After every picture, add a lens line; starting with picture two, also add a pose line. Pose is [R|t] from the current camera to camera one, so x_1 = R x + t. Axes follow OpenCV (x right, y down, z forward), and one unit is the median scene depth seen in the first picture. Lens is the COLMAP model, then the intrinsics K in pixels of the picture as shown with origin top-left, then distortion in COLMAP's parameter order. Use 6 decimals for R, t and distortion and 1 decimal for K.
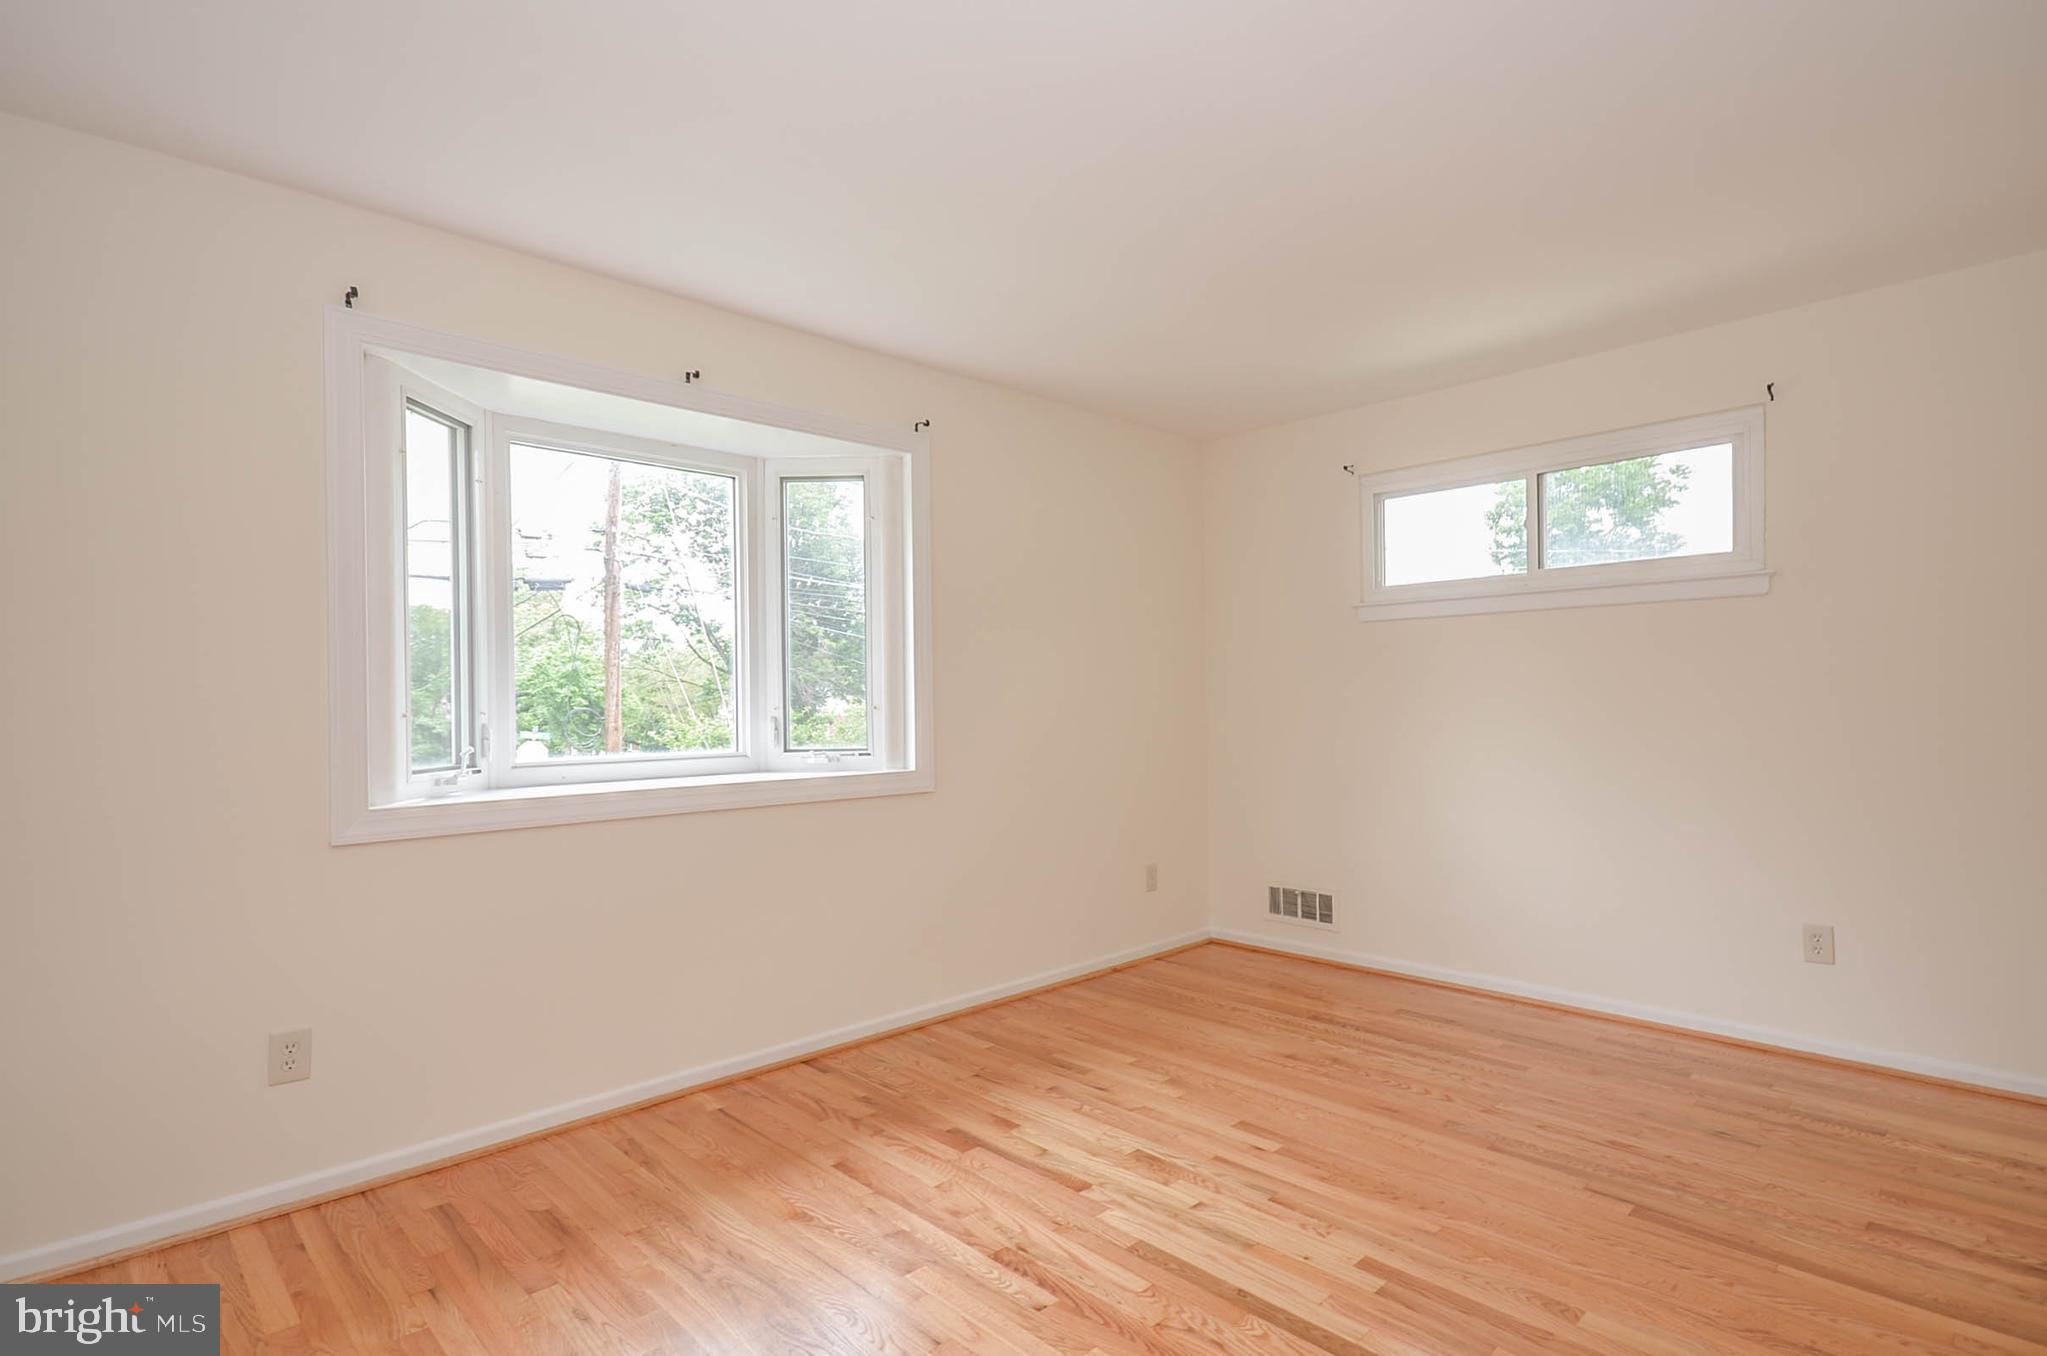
lens RADIAL K [[1056.3, 0, 1044.8], [0, 1056.3, 691.1], [0, 0, 1]] dist [0.003560, -0.001314]
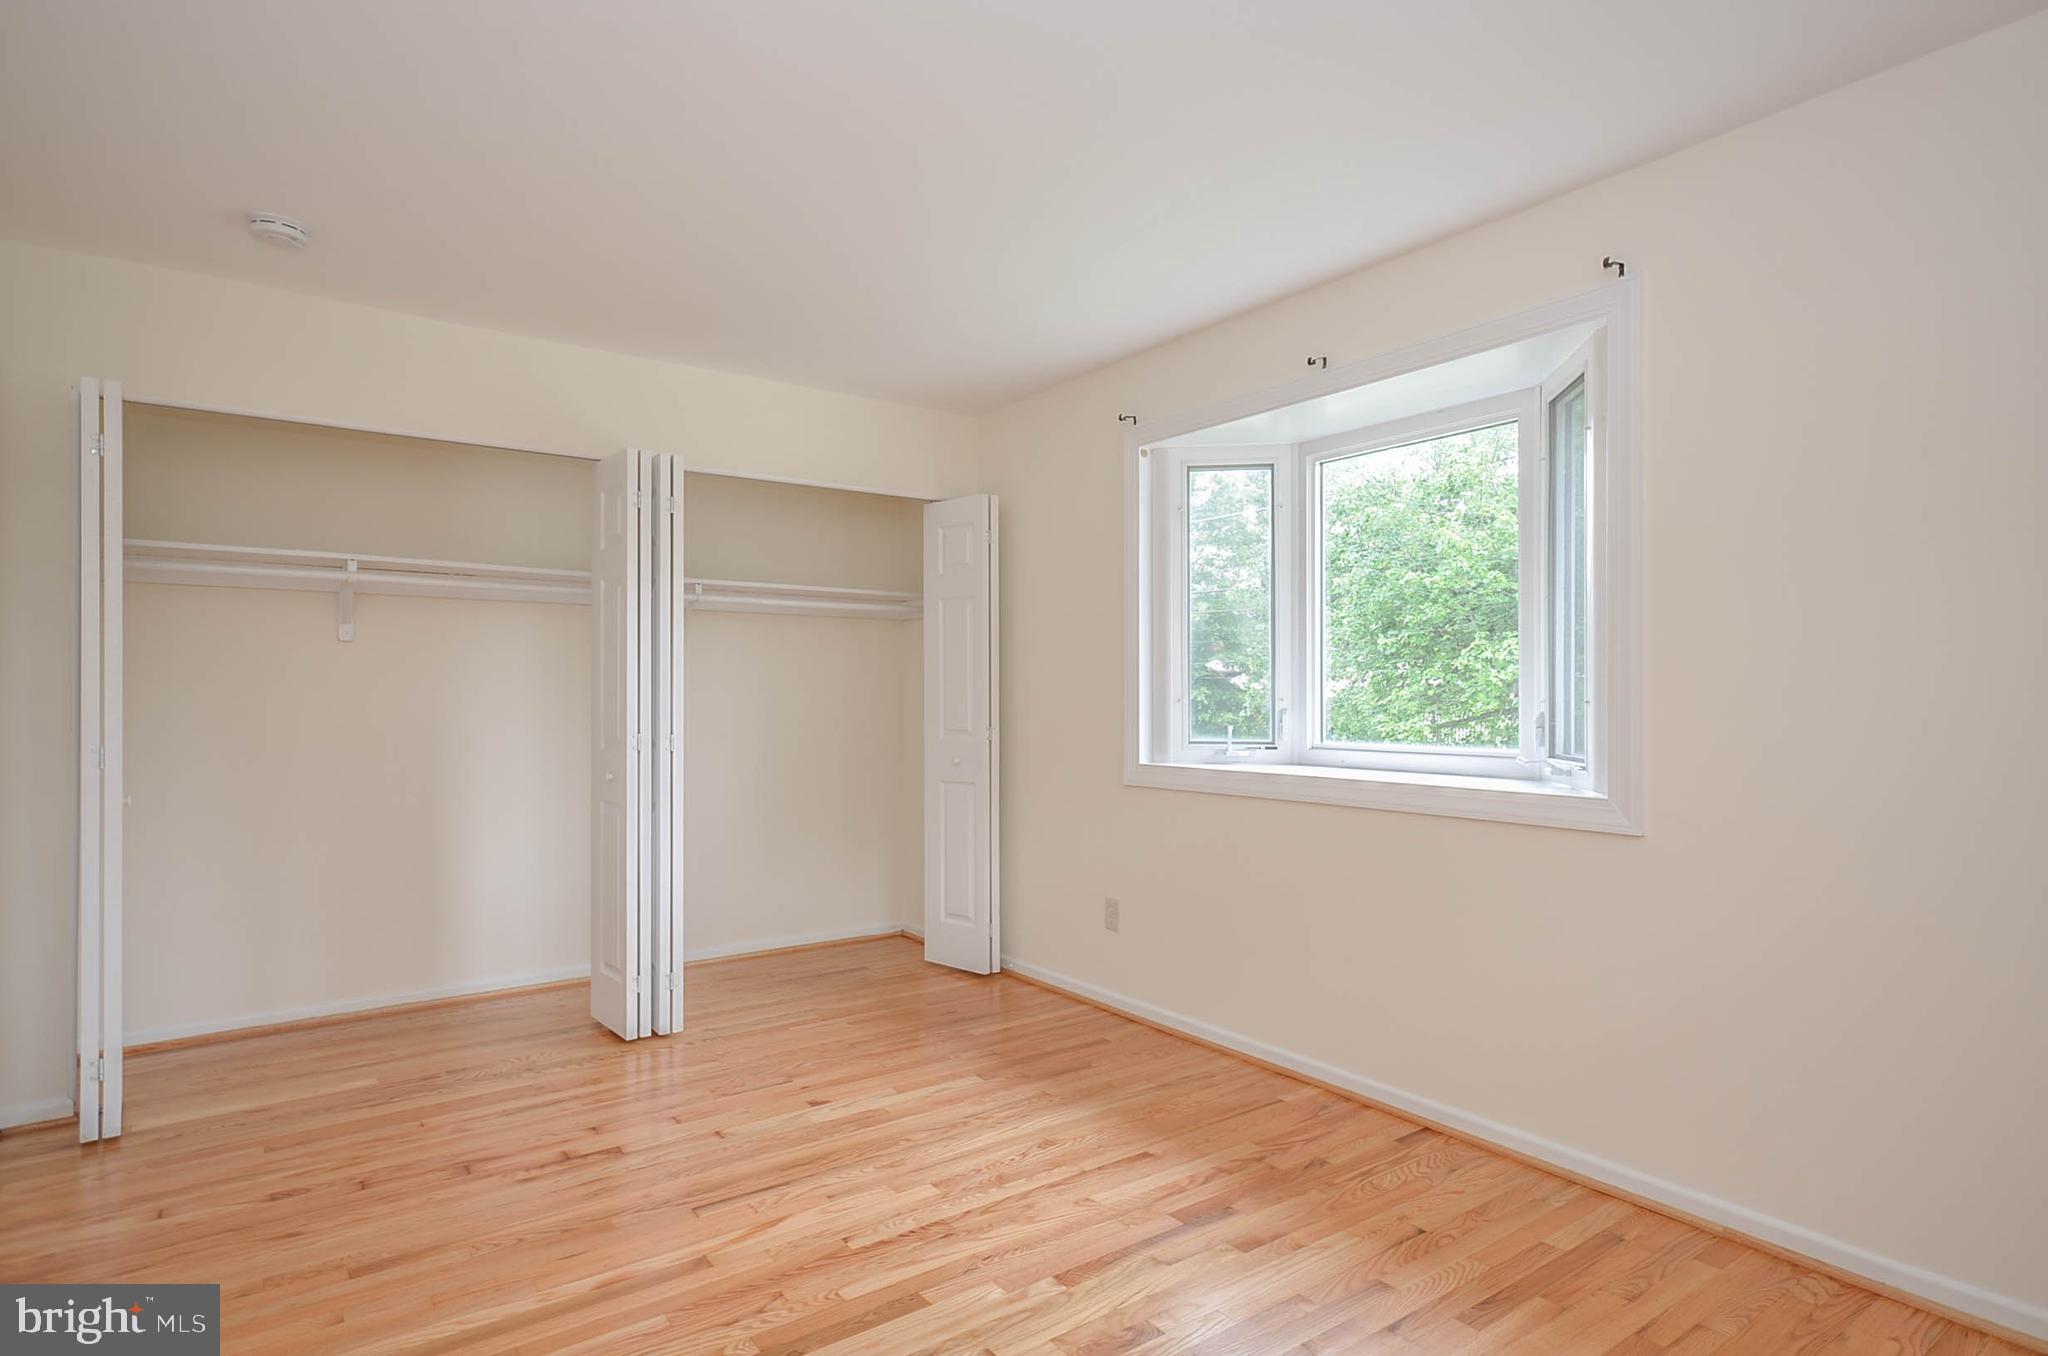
lens RADIAL K [[1058.0, 0, 1017.7], [0, 1058.0, 684.8], [0, 0, 1]] dist [0.010915, -0.001530]
pose [[-0.148692, 0.004576, -0.988873, 0.751779], [0.007909, 0.999963, 0.003438, -0.003067], [0.988852, -0.007310, -0.148723, 0.946378]]
